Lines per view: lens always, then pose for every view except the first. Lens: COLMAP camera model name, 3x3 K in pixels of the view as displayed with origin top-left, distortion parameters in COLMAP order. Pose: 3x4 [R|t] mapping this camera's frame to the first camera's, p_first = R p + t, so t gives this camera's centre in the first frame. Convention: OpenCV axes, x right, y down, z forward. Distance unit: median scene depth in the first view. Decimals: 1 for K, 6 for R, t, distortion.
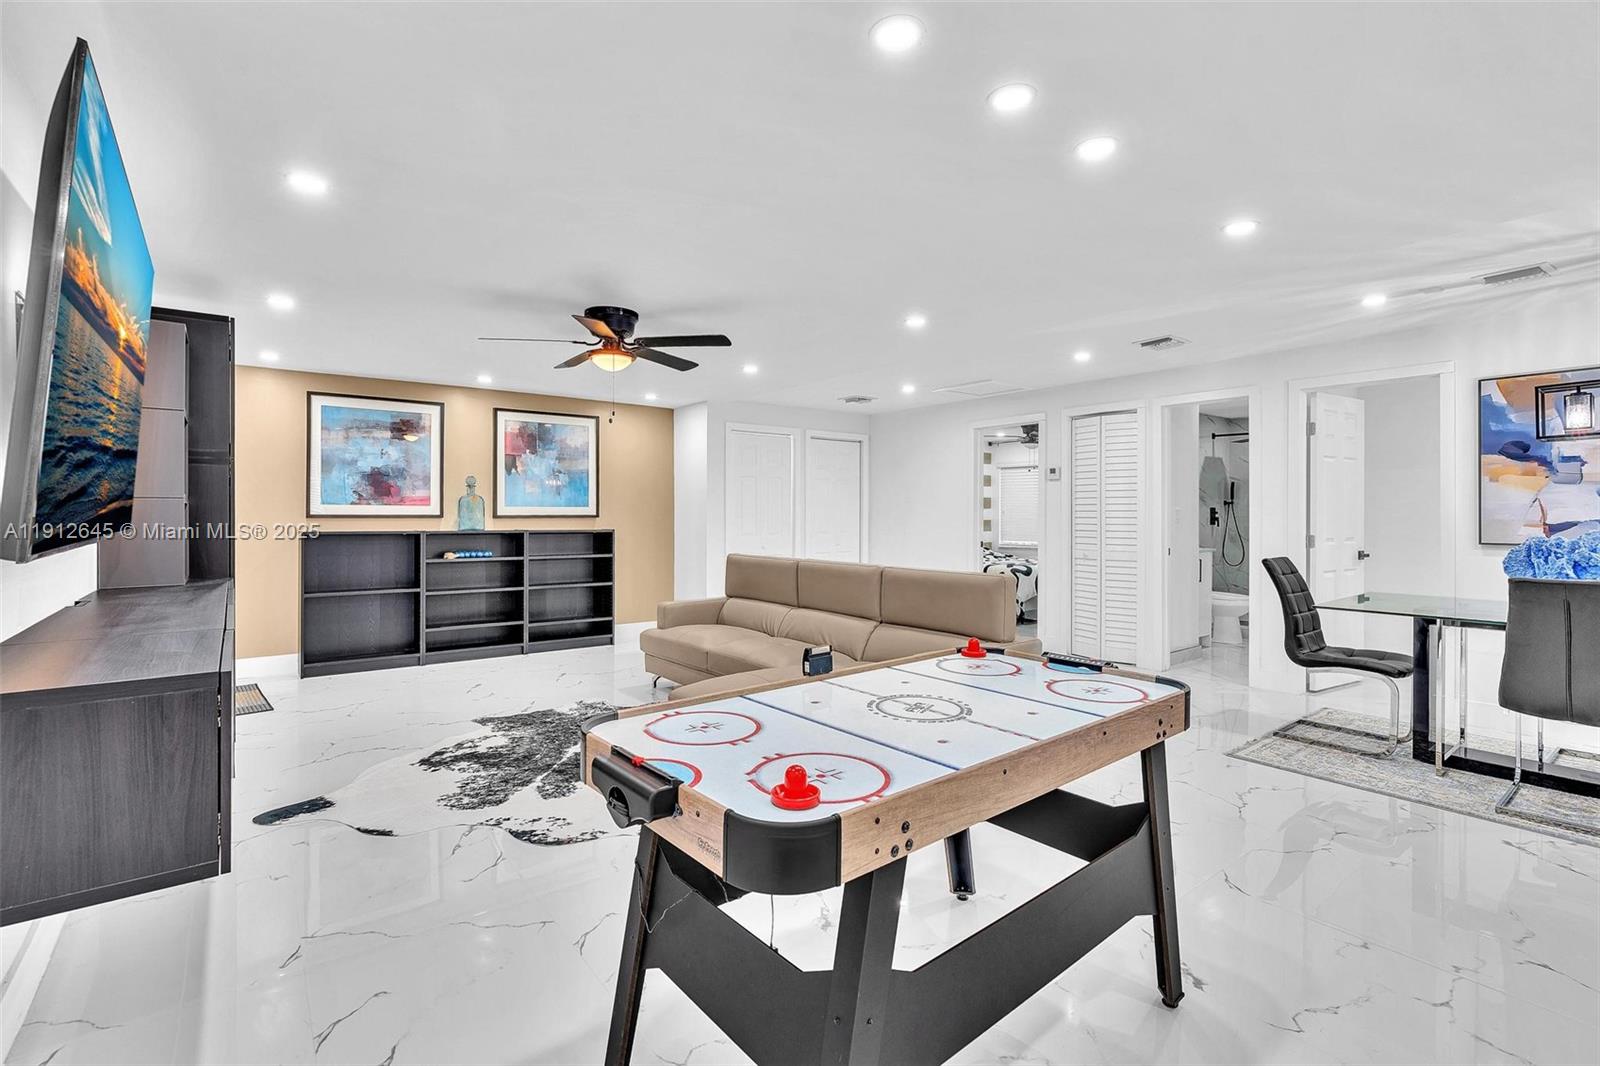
lens RADIAL K [[722.8, 0, 790.6], [0, 722.8, 513.8], [0, 0, 1]] dist [-0.015595, 0.005360]
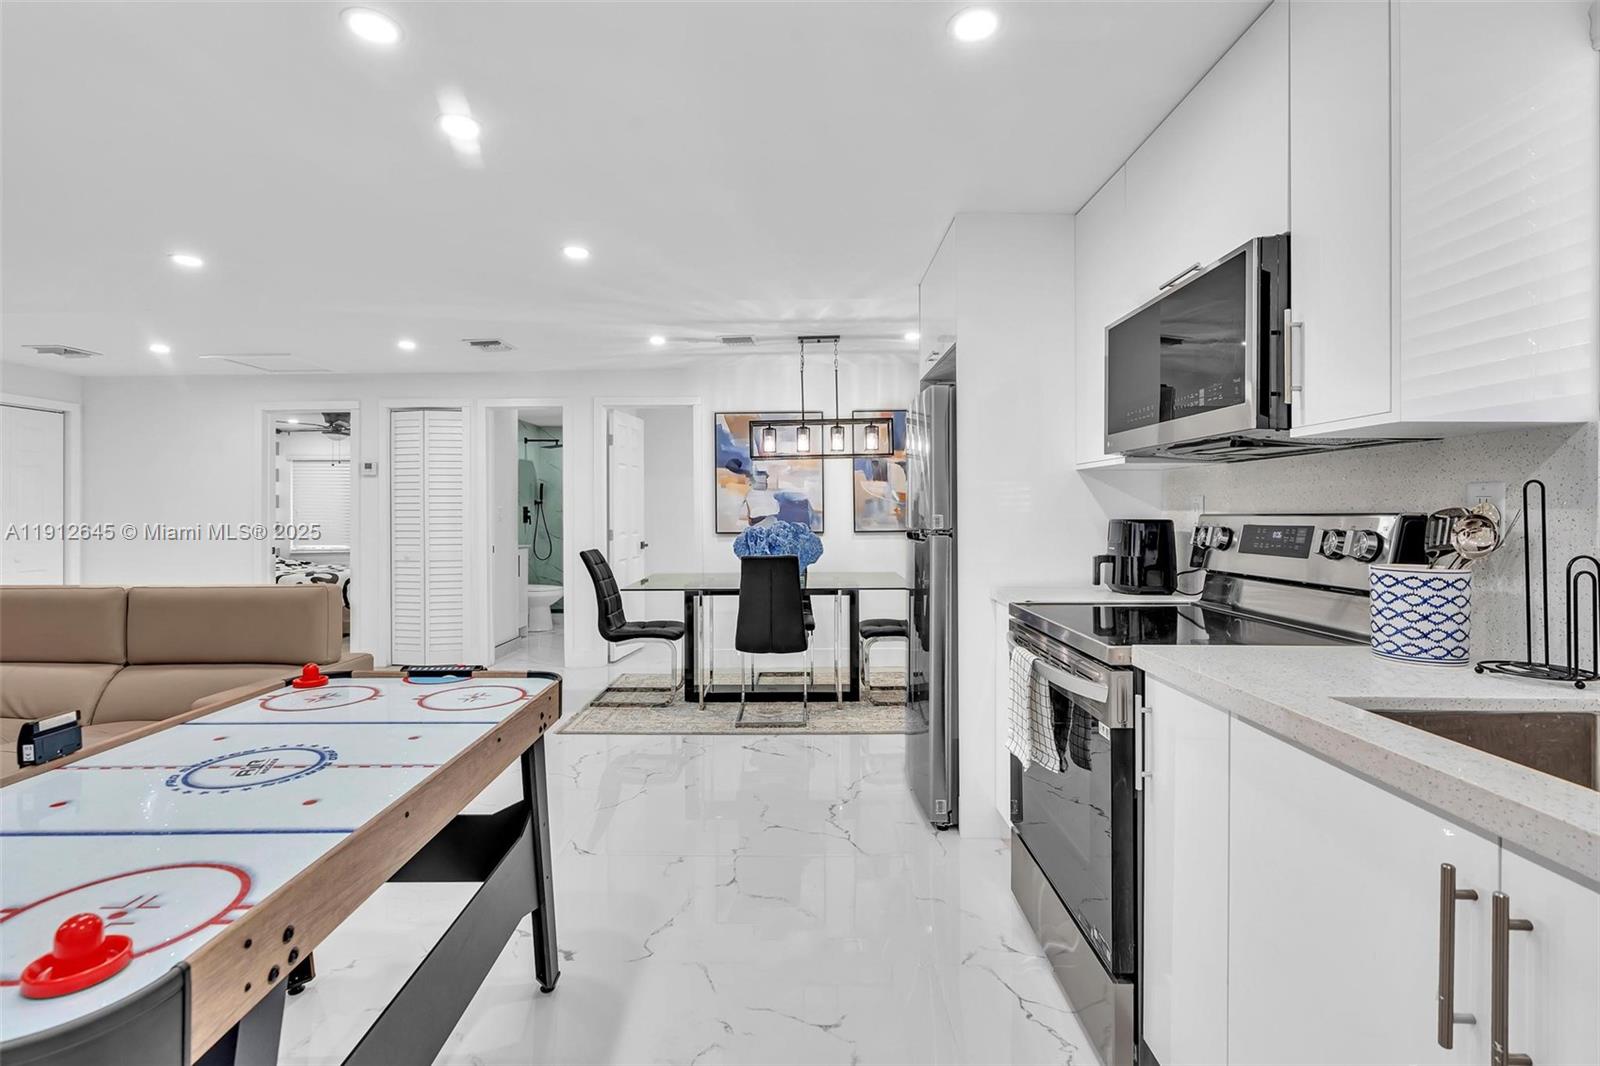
lens RADIAL K [[722.8, 0, 792.1], [0, 722.8, 507.9], [0, 0, 1]] dist [-0.015595, 0.005360]
pose [[0.619804, -0.000217, 0.784757, -0.028122], [0.006327, 0.999969, -0.004720, 0.001595], [-0.784731, 0.007891, 0.619786, 0.040435]]
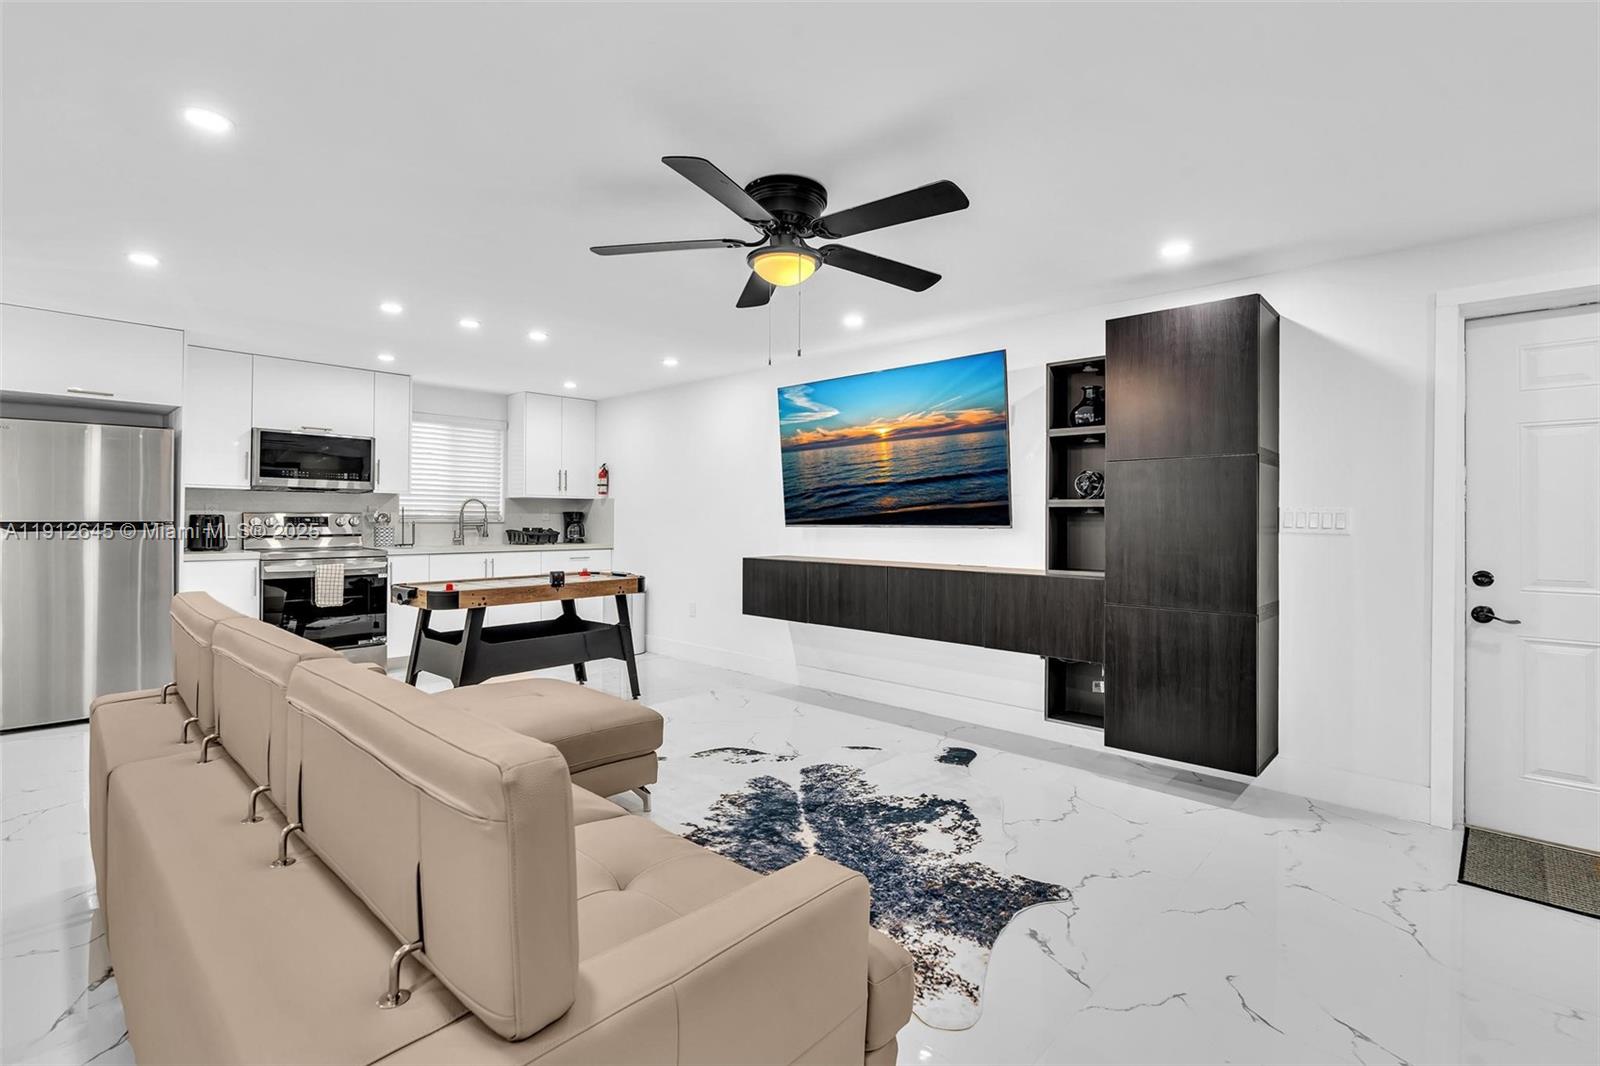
lens RADIAL K [[722.8, 0, 799.3], [0, 722.8, 519.6], [0, 0, 1]] dist [-0.015595, 0.005360]
pose [[-0.985636, -0.009346, -0.168624, -0.168189], [-0.010069, 0.999943, 0.003430, 0.004486], [0.168583, 0.005078, -0.985674, 1.742697]]
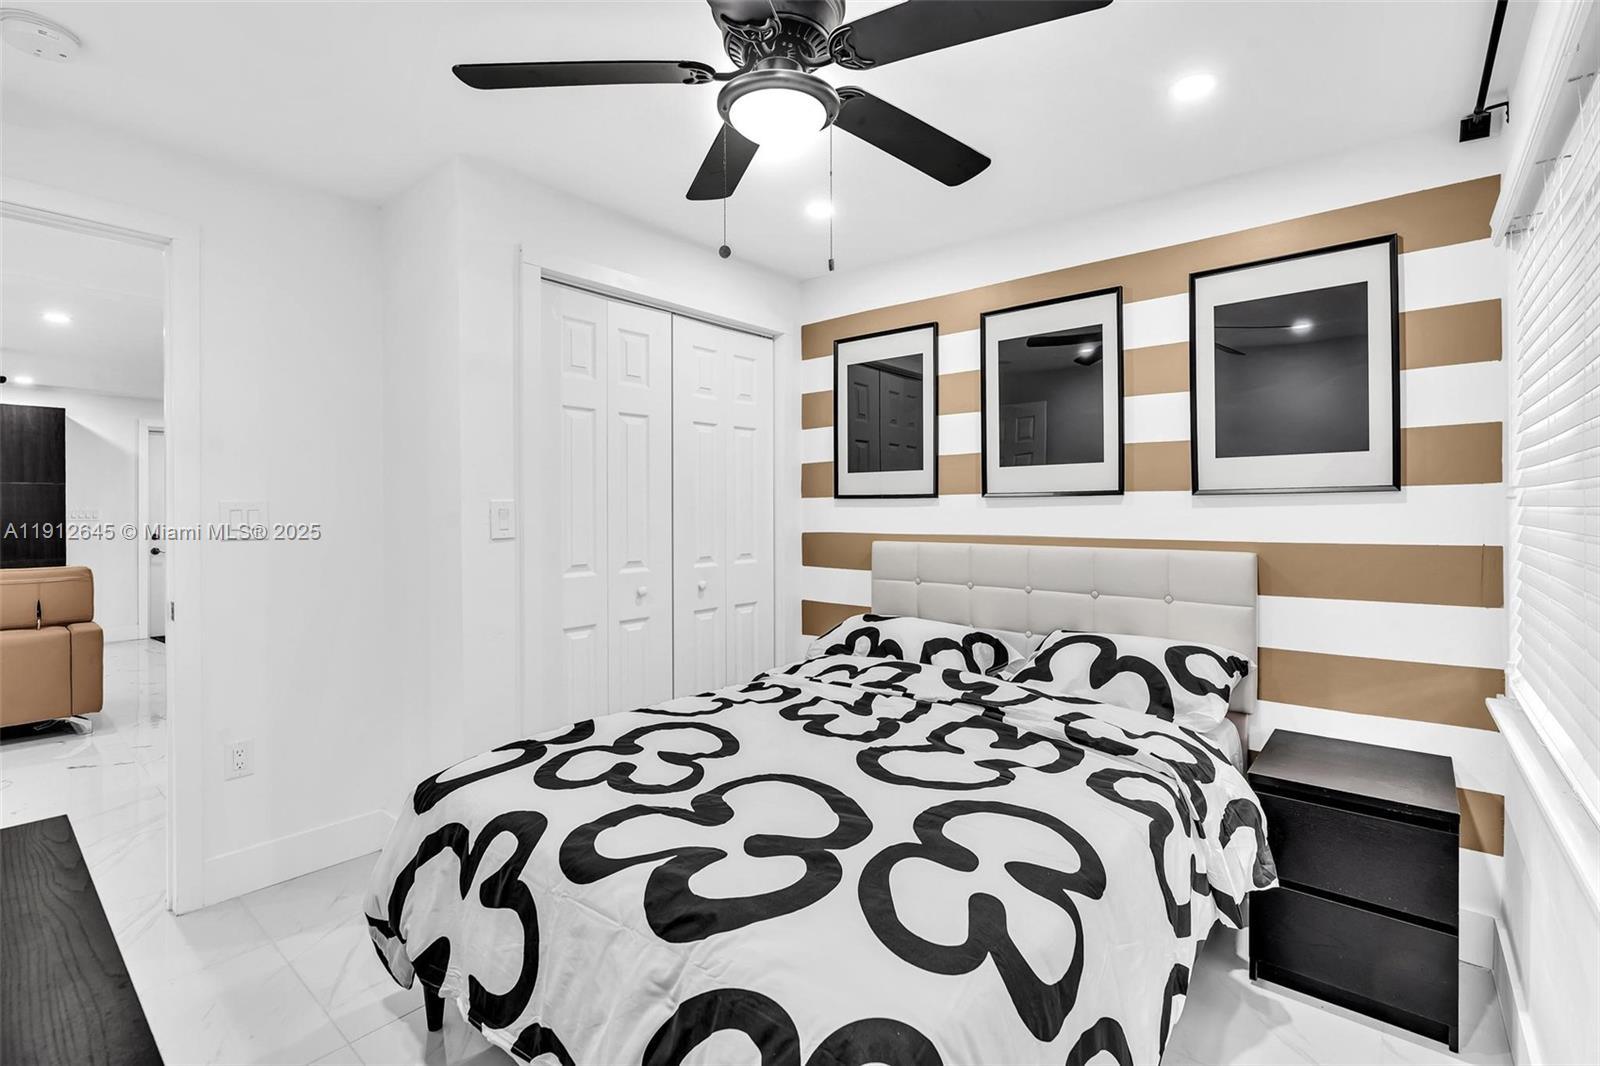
lens RADIAL K [[722.8, 0, 803.0], [0, 722.8, 526.9], [0, 0, 1]] dist [-0.015595, 0.005360]
pose [[0.216893, 0.022727, -0.975931, 1.255102], [0.003904, 0.999701, 0.024148, -0.003015], [0.976188, -0.009047, 0.216739, 2.400034]]
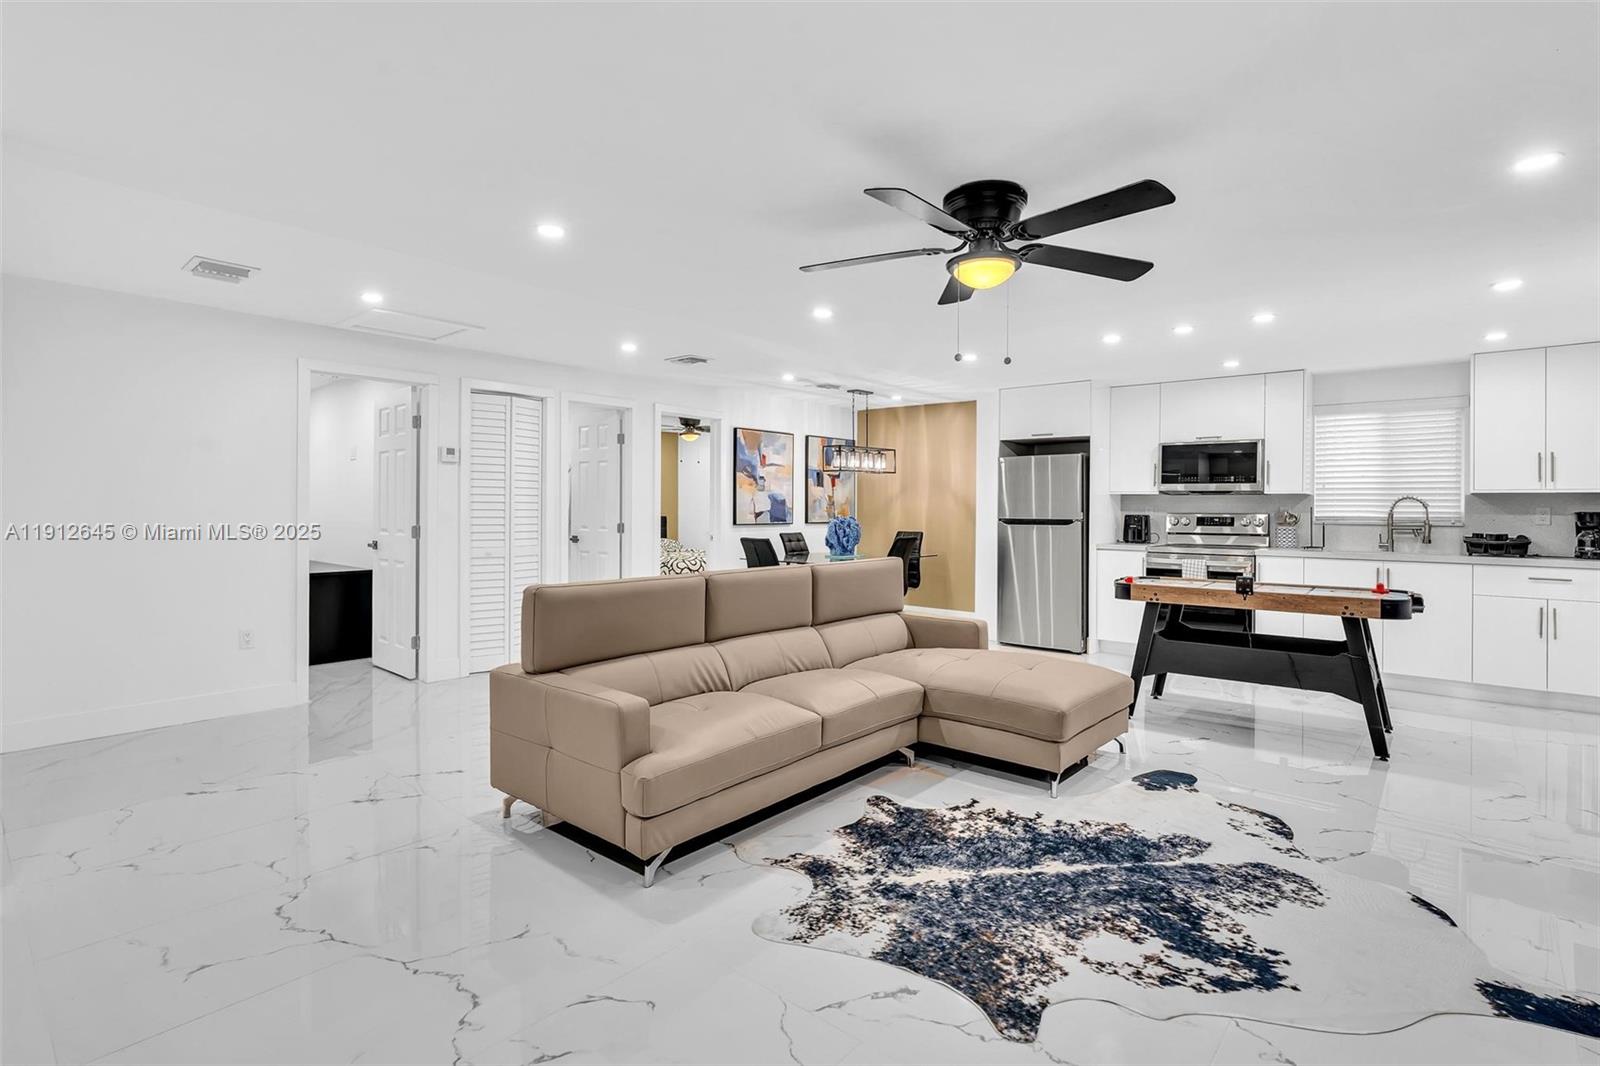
lens RADIAL K [[762.9, 0, 789.0], [0, 762.9, 511.5], [0, 0, 1]] dist [-0.011806, 0.003038]
pose [[-0.192738, -0.007320, 0.981223, -0.946849], [-0.007798, 0.999952, 0.005928, -0.001328], [-0.981219, -0.006509, -0.192785, 1.399981]]
